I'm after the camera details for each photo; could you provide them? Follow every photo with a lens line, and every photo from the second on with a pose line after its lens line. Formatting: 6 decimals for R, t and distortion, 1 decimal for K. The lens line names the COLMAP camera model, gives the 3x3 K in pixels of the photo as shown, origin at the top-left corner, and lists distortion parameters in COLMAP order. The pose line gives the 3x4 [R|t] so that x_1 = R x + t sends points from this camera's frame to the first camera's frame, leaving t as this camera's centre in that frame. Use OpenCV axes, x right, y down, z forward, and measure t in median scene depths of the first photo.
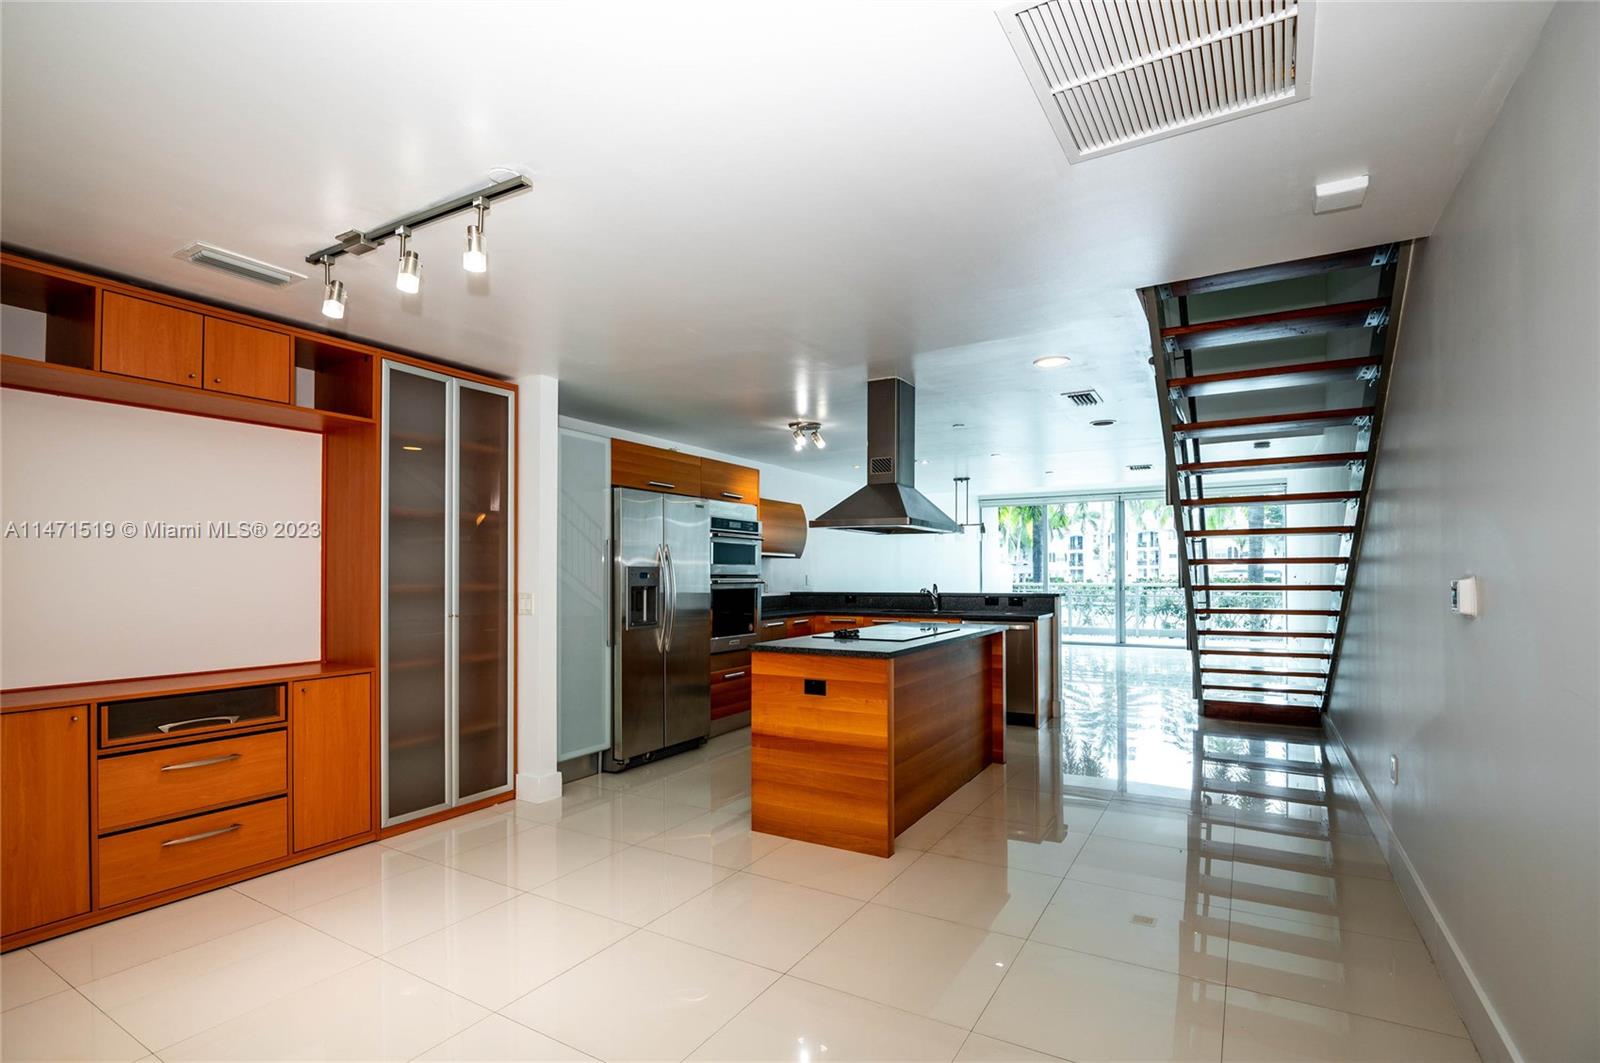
lens RADIAL K [[801.6, 0, 797.9], [0, 801.6, 566.6], [0, 0, 1]] dist [0.000278, 0.000049]
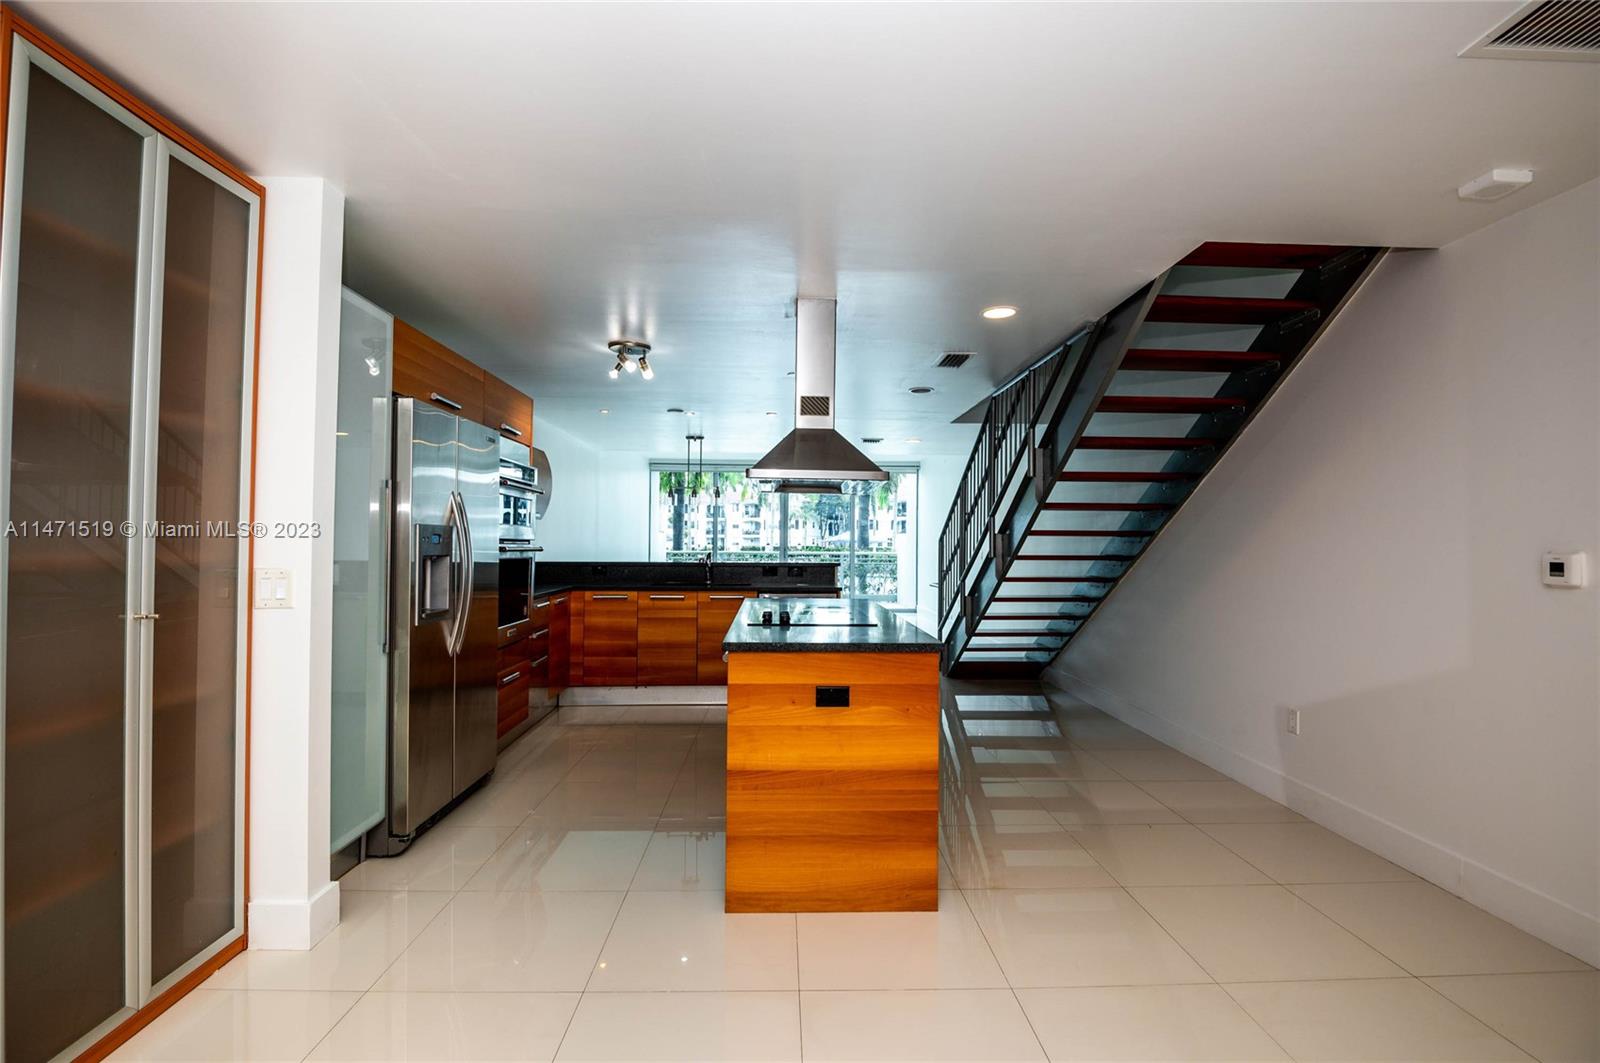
lens RADIAL K [[772.2, 0, 800.0], [0, 772.2, 531.5], [0, 0, 1]] dist [-0.019984, -0.000270]
pose [[0.838313, 0.015204, 0.544978, -0.291636], [-0.013211, 0.999884, -0.007575, 0.006004], [-0.545030, -0.000850, 0.838416, 0.331343]]
